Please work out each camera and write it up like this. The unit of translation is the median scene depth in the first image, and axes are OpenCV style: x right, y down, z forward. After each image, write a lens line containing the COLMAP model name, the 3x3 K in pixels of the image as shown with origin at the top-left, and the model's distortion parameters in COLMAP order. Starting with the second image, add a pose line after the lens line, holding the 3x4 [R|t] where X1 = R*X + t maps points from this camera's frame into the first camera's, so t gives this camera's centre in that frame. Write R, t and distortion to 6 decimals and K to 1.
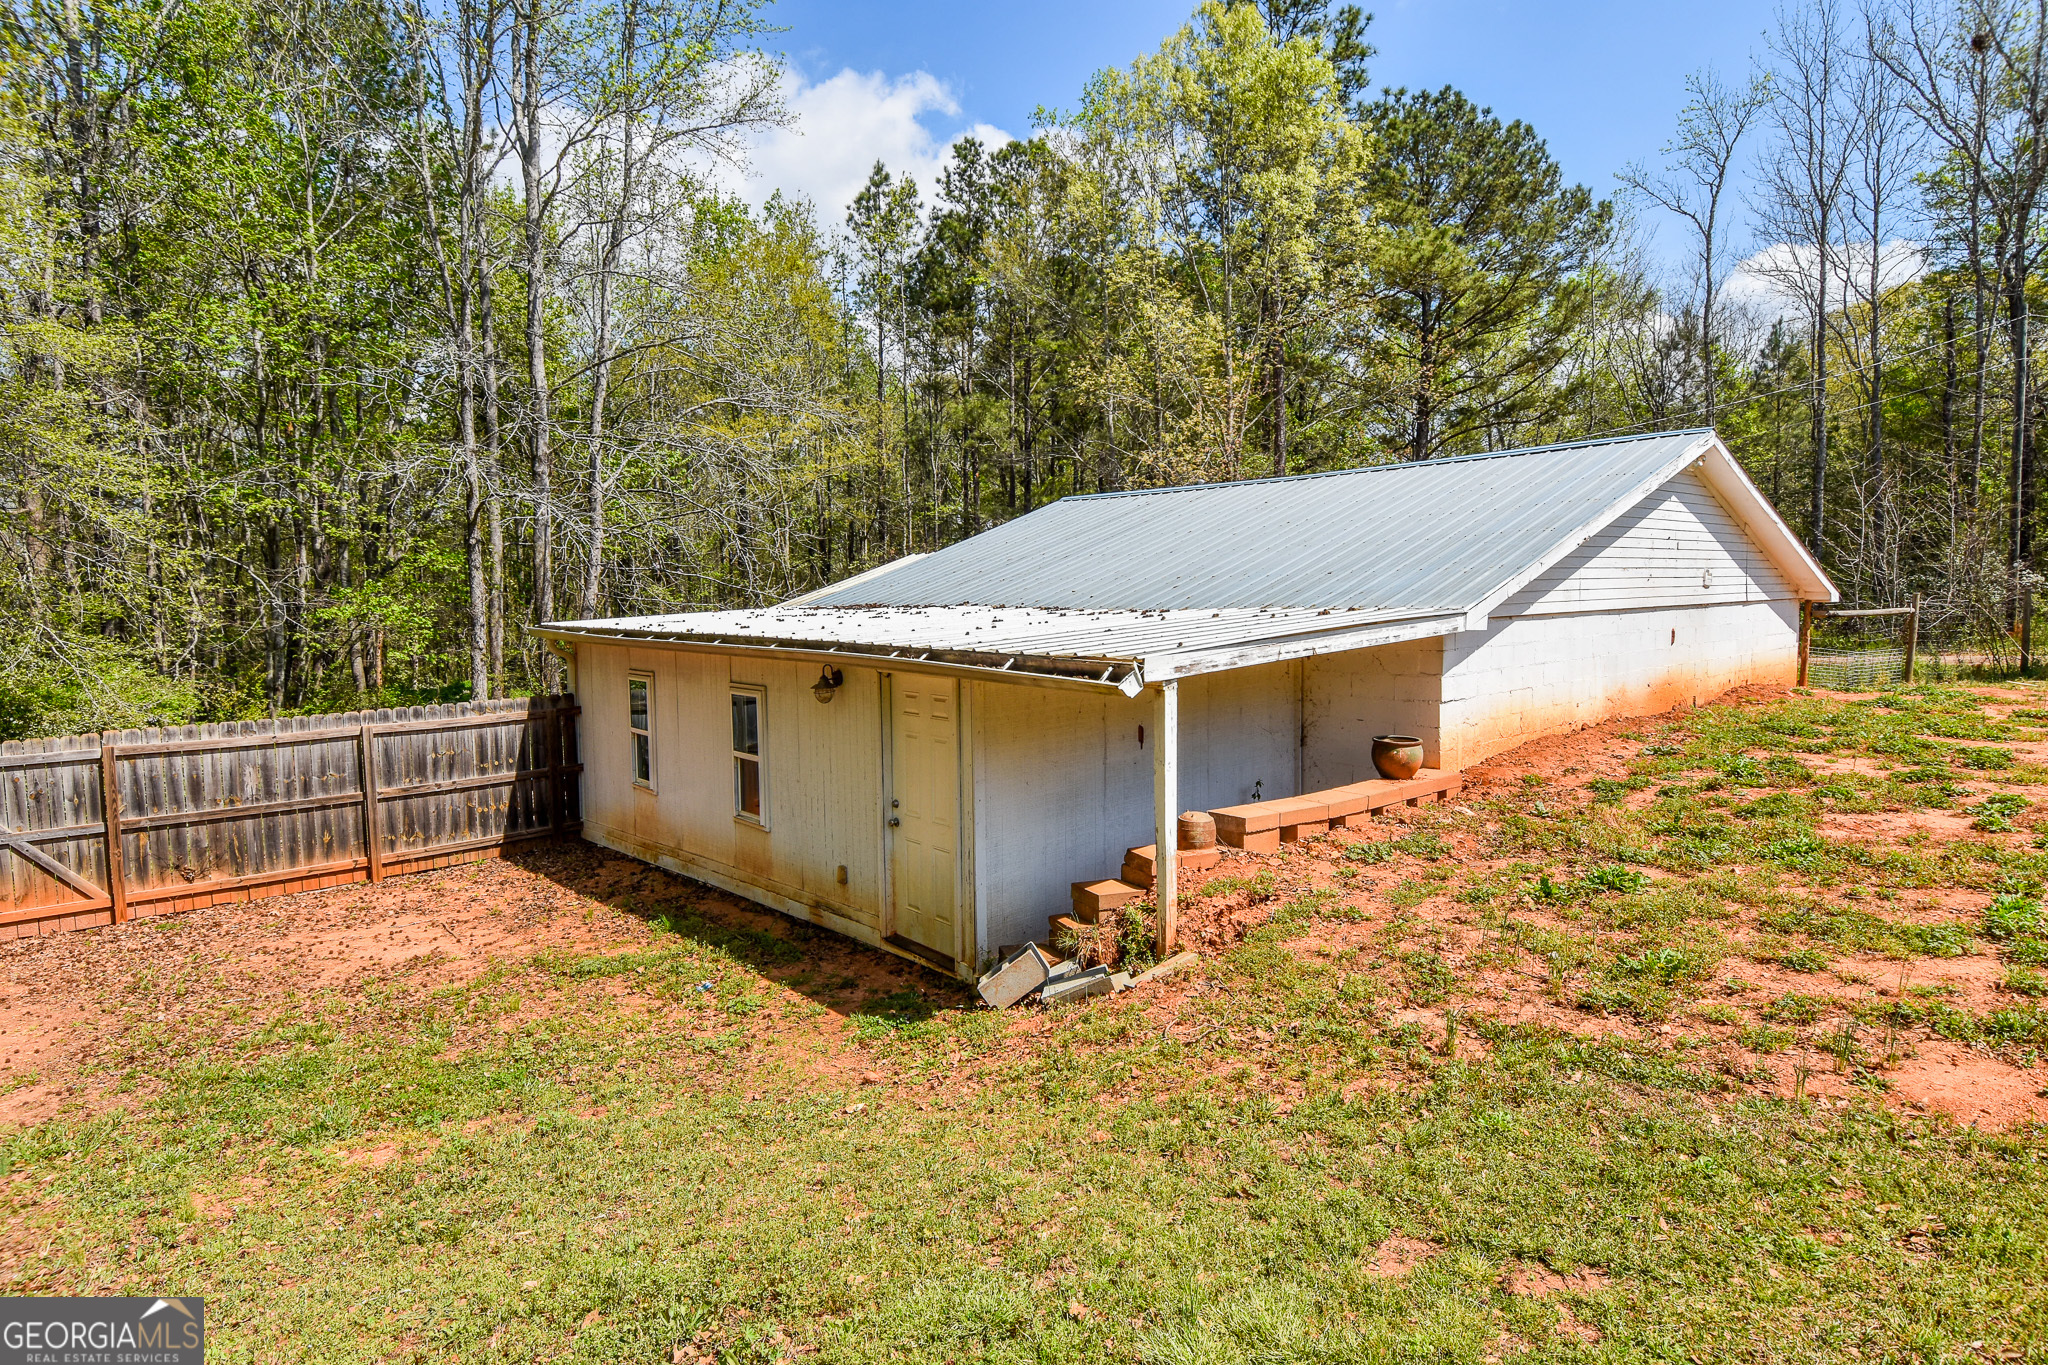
lens RADIAL K [[1063.6, 0, 1027.9], [0, 1063.6, 661.3], [0, 0, 1]] dist [0.050209, -0.057588]
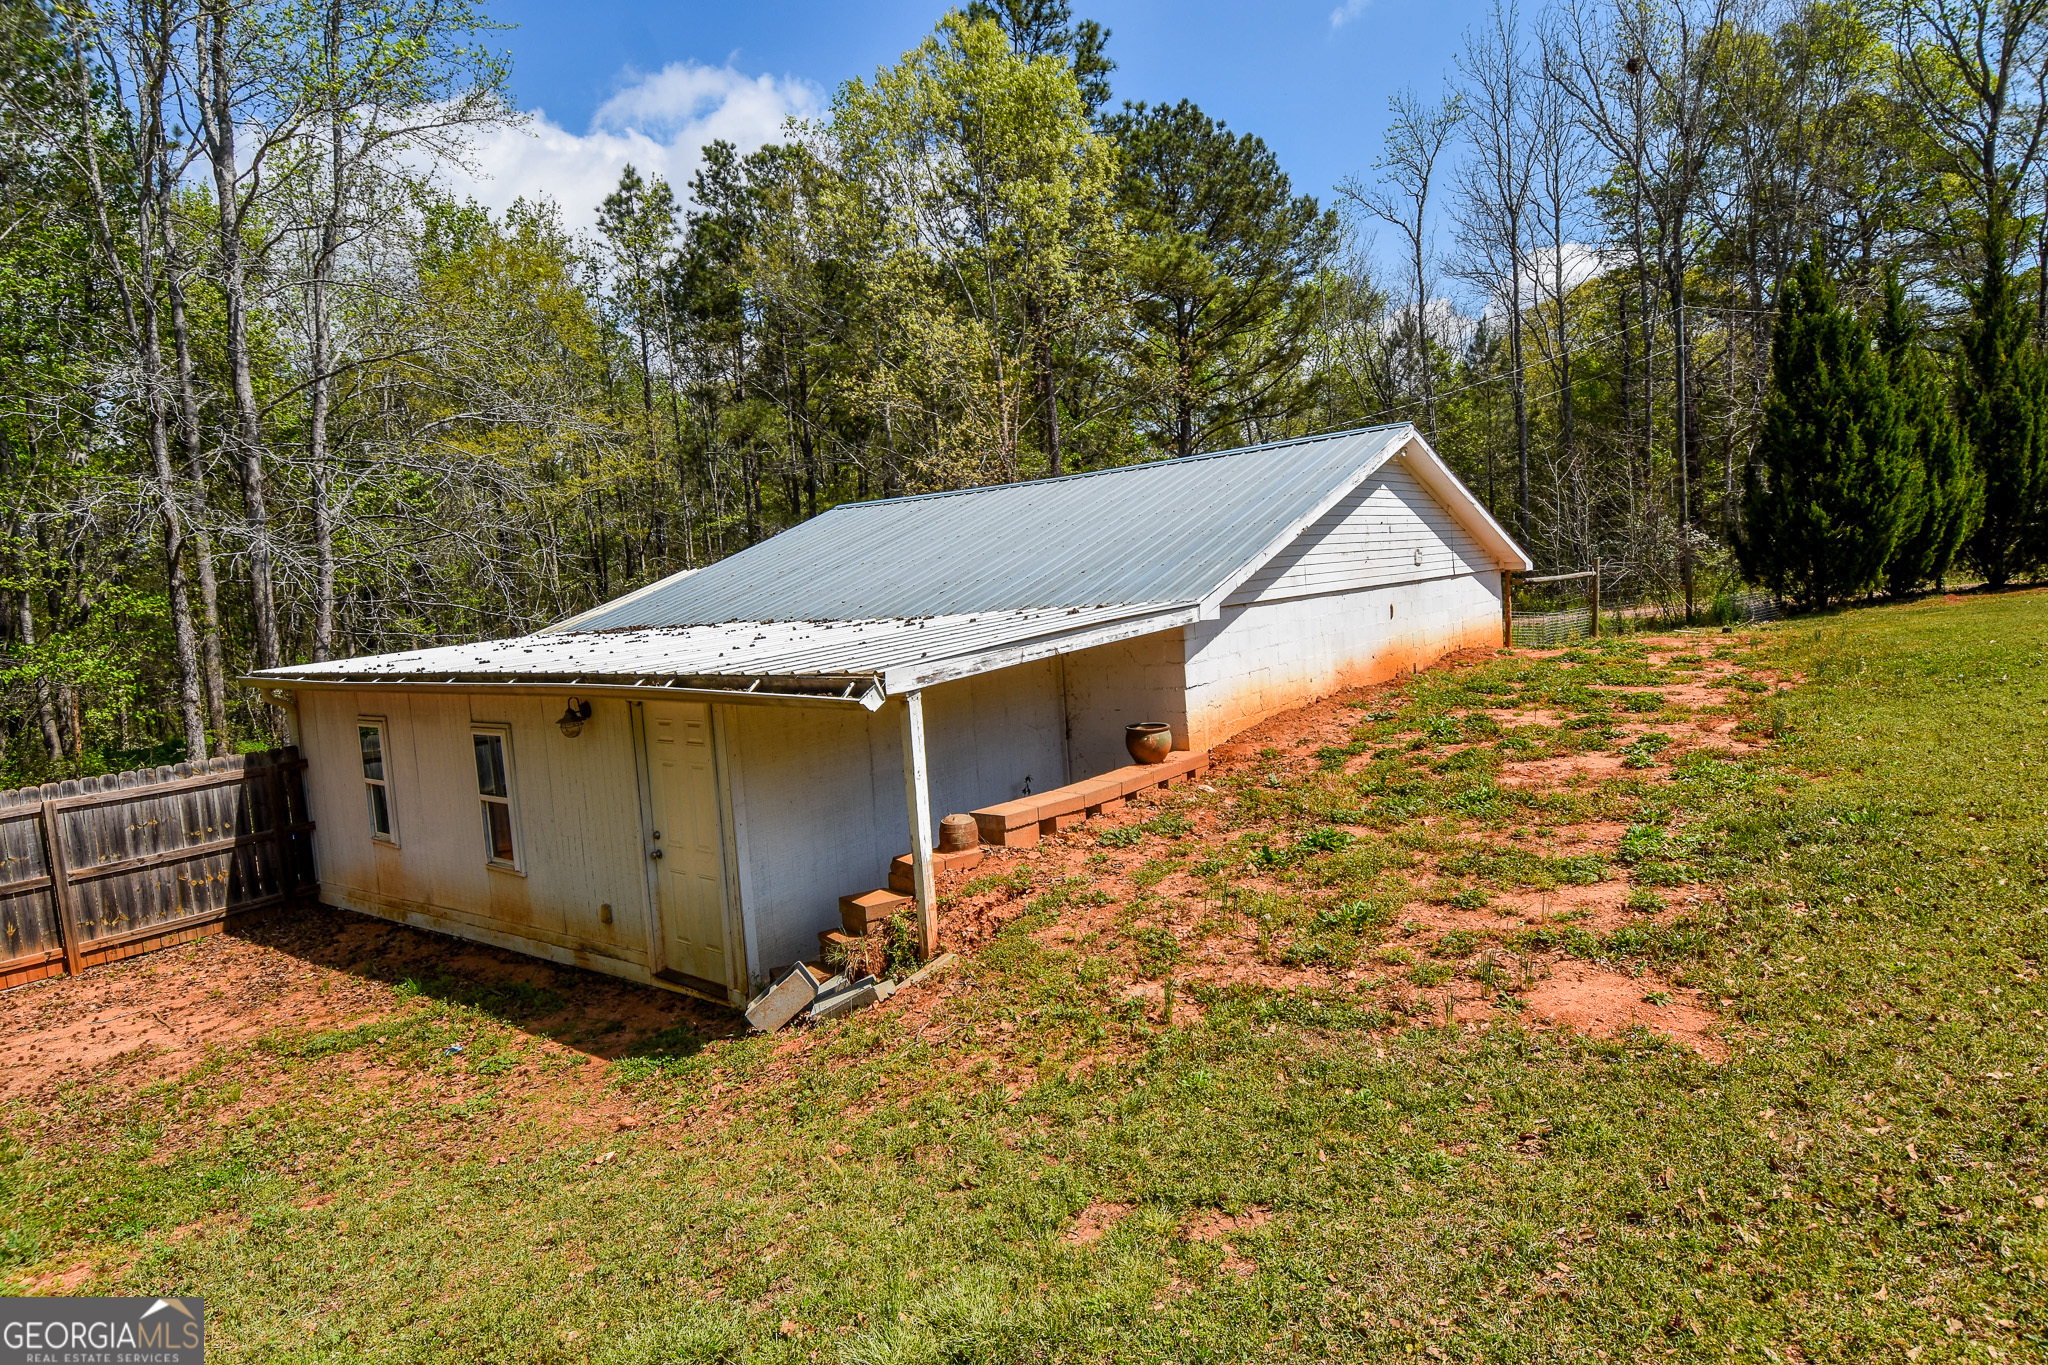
lens RADIAL K [[1062.3, 0, 1036.1], [0, 1062.3, 654.5], [0, 0, 1]] dist [0.049379, -0.053054]
pose [[0.981322, -0.068977, 0.179578, 0.045262], [0.069683, 0.997566, 0.002383, -0.007499], [-0.179306, 0.010175, 0.983741, -0.018714]]
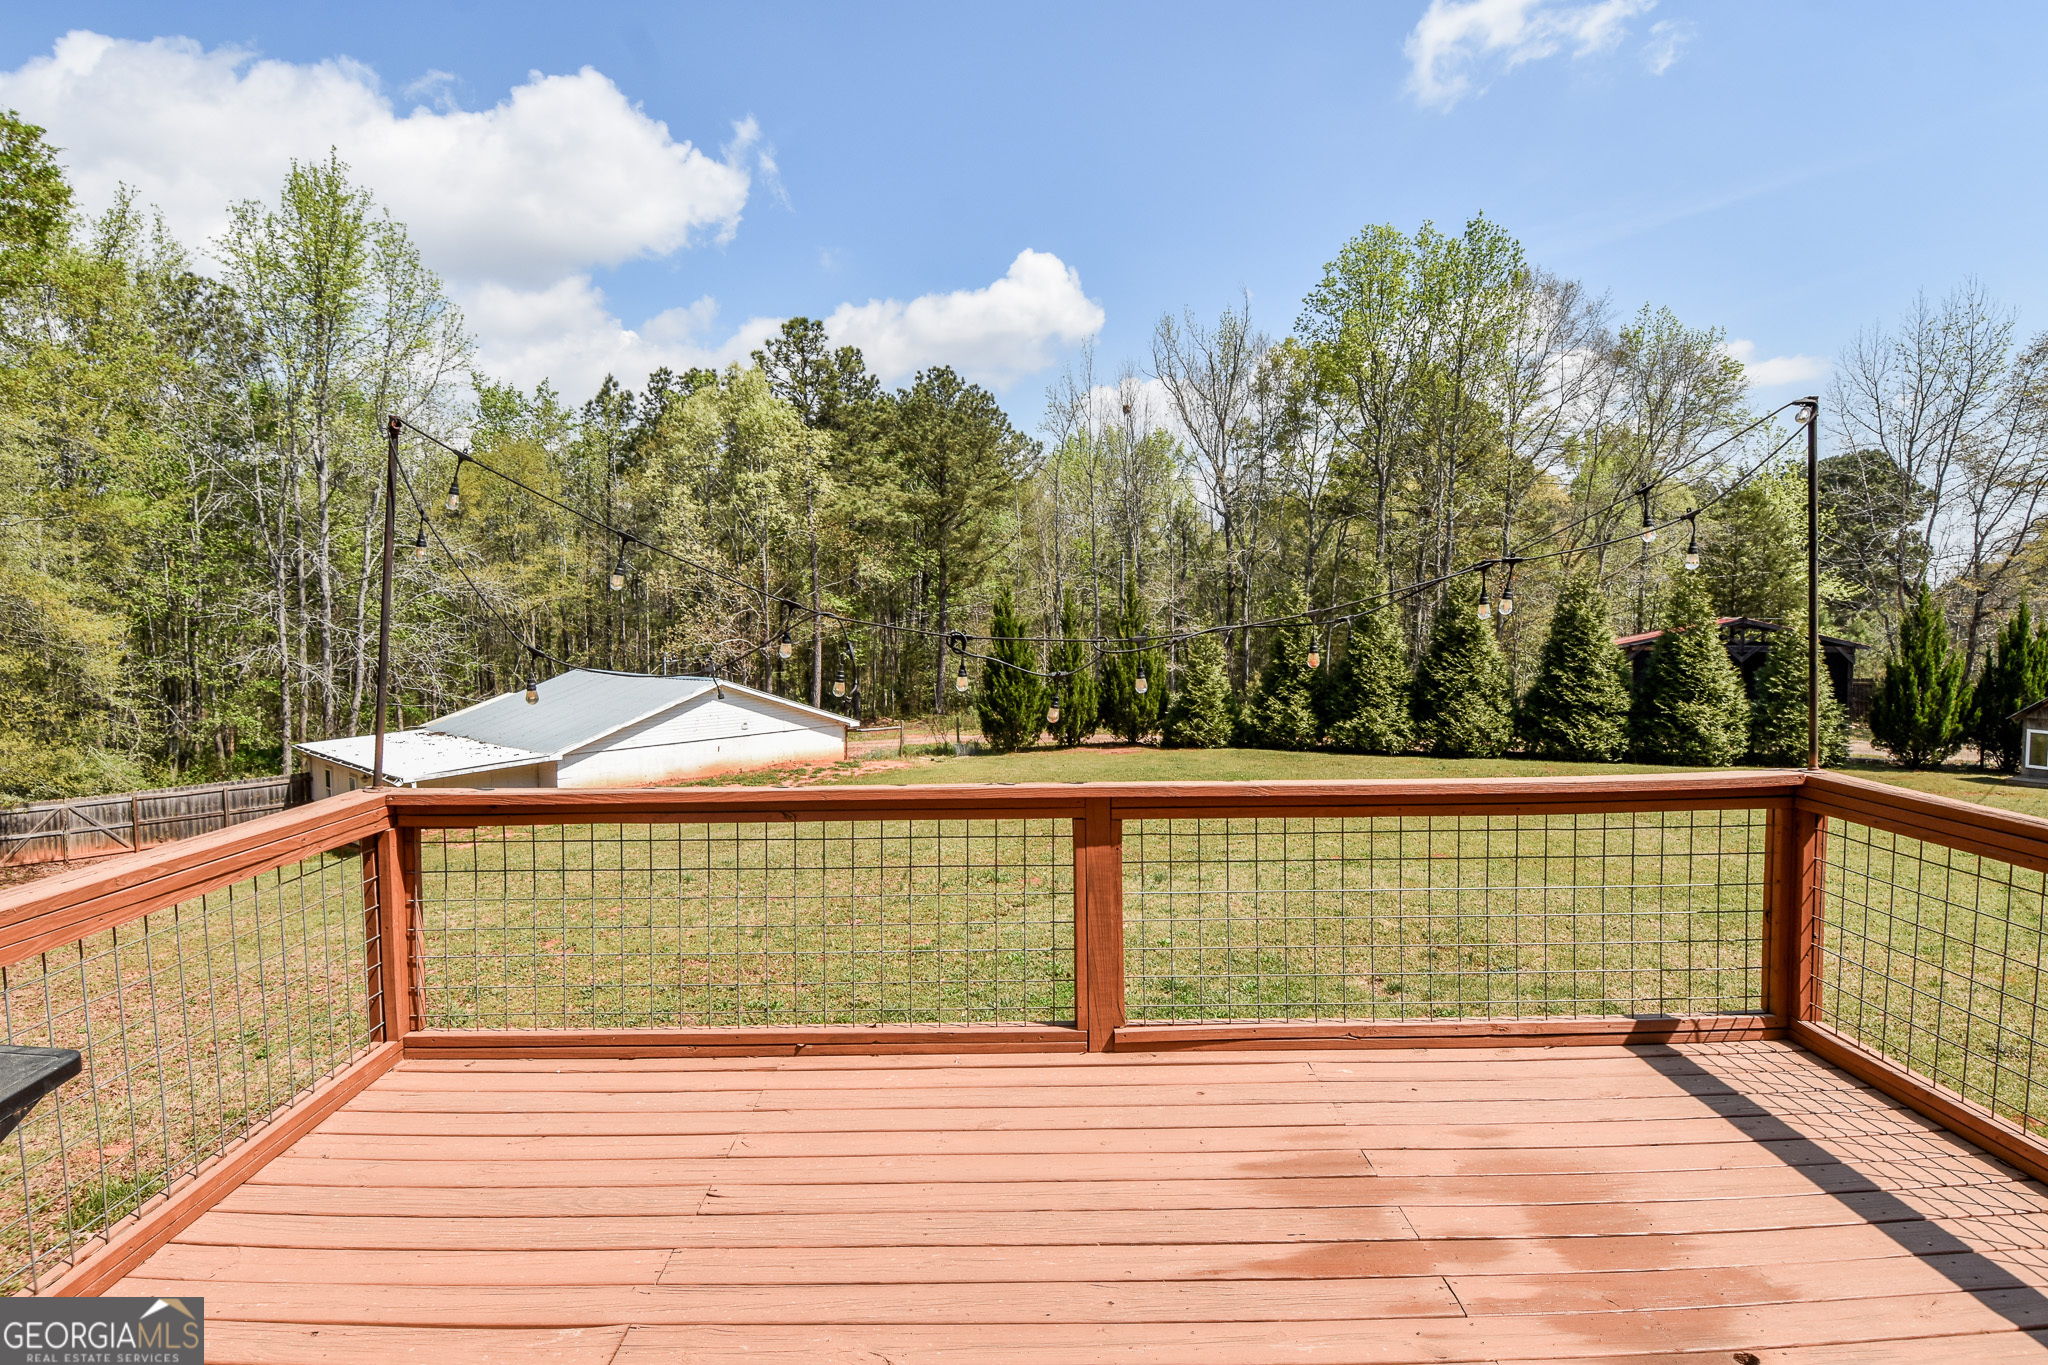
lens RADIAL K [[1063.6, 0, 1027.9], [0, 1063.6, 661.3], [0, 0, 1]] dist [0.050209, -0.057588]
pose [[0.996189, -0.010332, 0.086606, 1.456205], [0.012495, 0.999622, -0.024471, -0.205591], [-0.086320, 0.025460, 0.995942, -2.342911]]
